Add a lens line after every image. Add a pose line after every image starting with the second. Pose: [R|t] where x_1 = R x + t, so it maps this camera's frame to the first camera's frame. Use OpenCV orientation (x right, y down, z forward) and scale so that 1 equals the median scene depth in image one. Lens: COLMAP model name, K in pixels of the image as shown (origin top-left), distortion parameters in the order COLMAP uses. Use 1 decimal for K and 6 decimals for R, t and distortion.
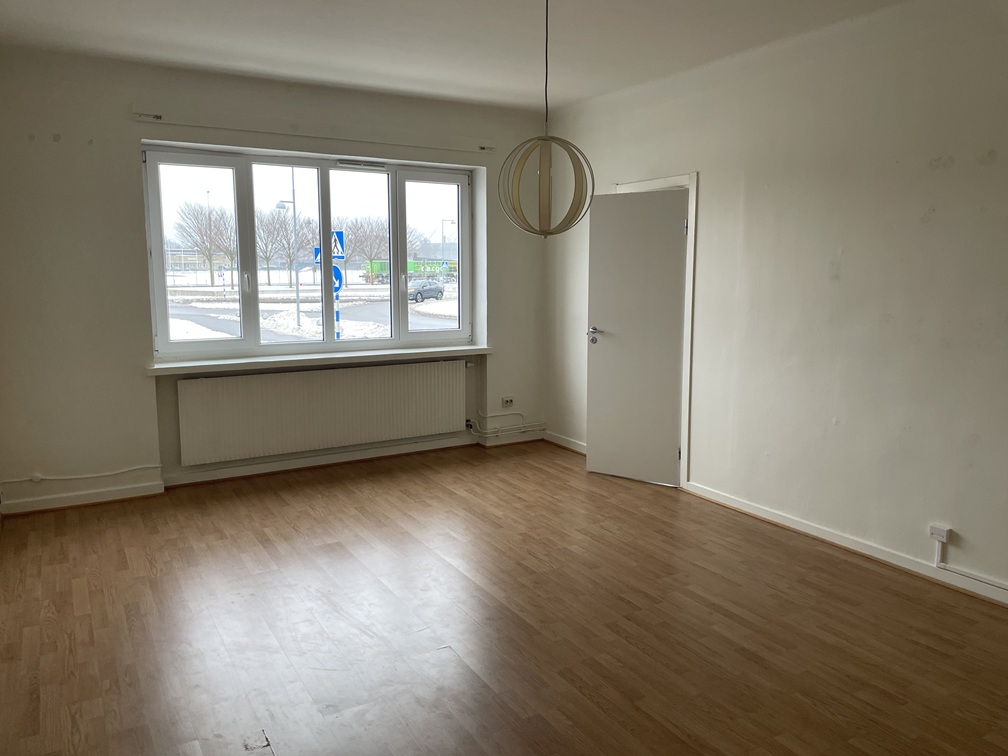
lens RADIAL K [[763.5, 0, 509.1], [0, 763.5, 379.6], [0, 0, 1]] dist [0.069444, -0.049891]
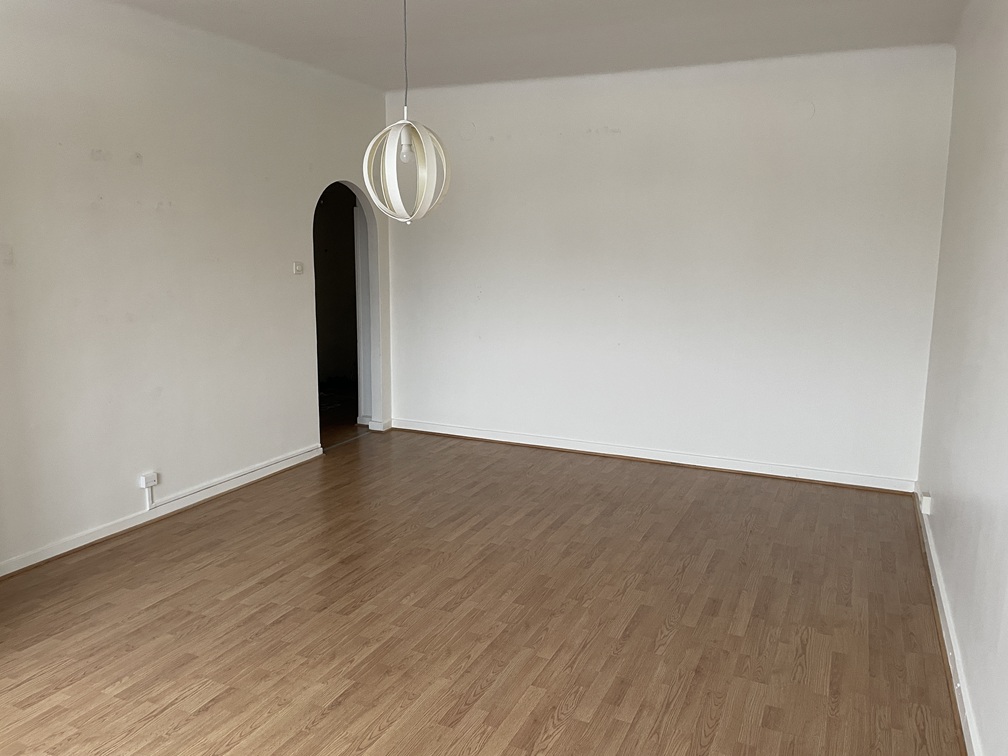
lens RADIAL K [[763.5, 0, 506.5], [0, 763.5, 378.5], [0, 0, 1]] dist [0.069444, -0.049891]
pose [[-0.570897, -0.141072, 0.808811, -0.473258], [0.115721, 0.961467, 0.249380, -0.124728], [-0.812825, 0.235967, -0.532574, 0.808176]]
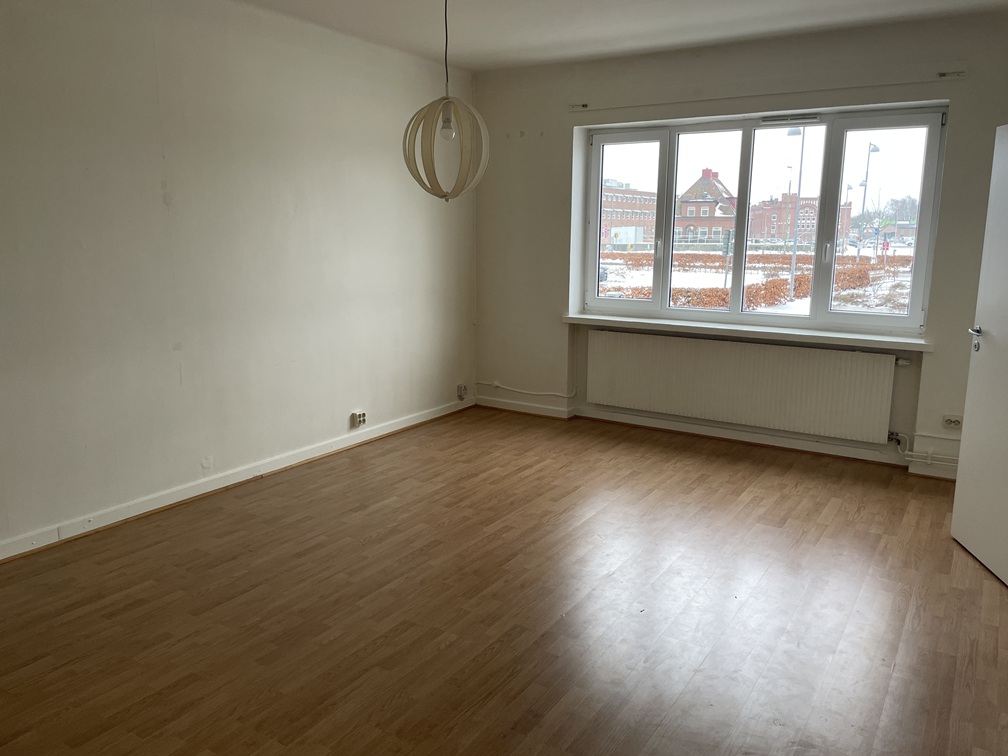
lens RADIAL K [[763.5, 0, 506.6], [0, 763.5, 377.0], [0, 0, 1]] dist [0.069444, -0.049891]
pose [[0.452026, 0.174960, -0.874678, 0.545208], [-0.144372, 0.981997, 0.121817, -0.051242], [0.880244, 0.071215, 0.469148, 0.336583]]
